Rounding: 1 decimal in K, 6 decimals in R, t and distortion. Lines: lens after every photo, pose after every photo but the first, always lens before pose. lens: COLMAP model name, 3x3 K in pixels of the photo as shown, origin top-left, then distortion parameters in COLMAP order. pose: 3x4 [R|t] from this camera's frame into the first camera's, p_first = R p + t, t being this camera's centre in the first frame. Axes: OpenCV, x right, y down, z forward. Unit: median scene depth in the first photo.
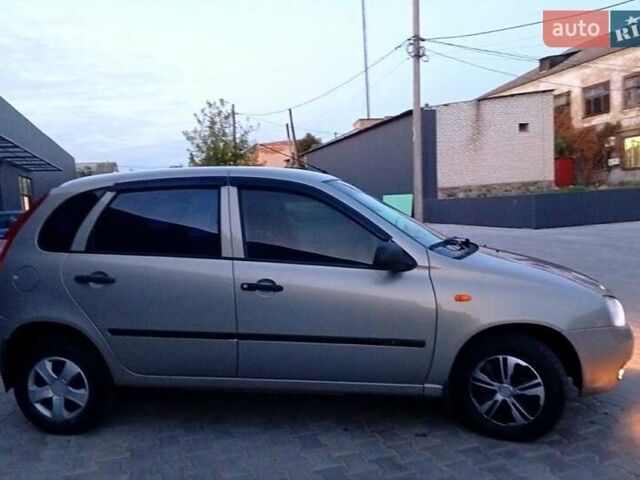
lens RADIAL K [[506.3, 0, 320.0], [0, 506.3, 240.0], [0, 0, 1]] dist [0.080969, -0.170444]
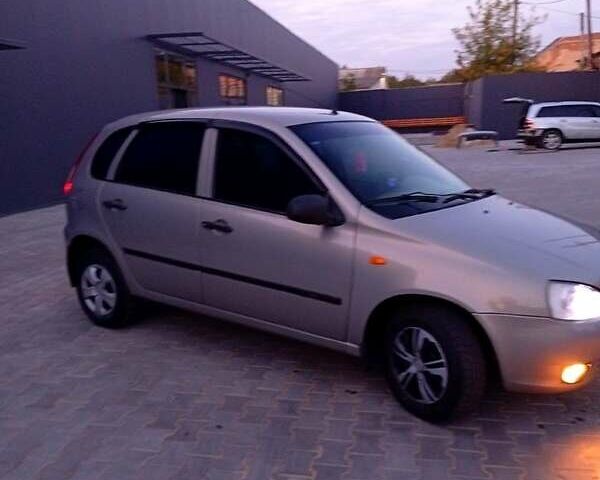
lens RADIAL K [[582.5, 0, 300.0], [0, 582.5, 240.0], [0, 0, 1]] dist [0.002305, -0.006741]
pose [[0.881279, 0.114565, -0.458499, 0.558182], [-0.050968, 0.987554, 0.148794, -0.065746], [0.469839, -0.107760, 0.876150, 0.000688]]
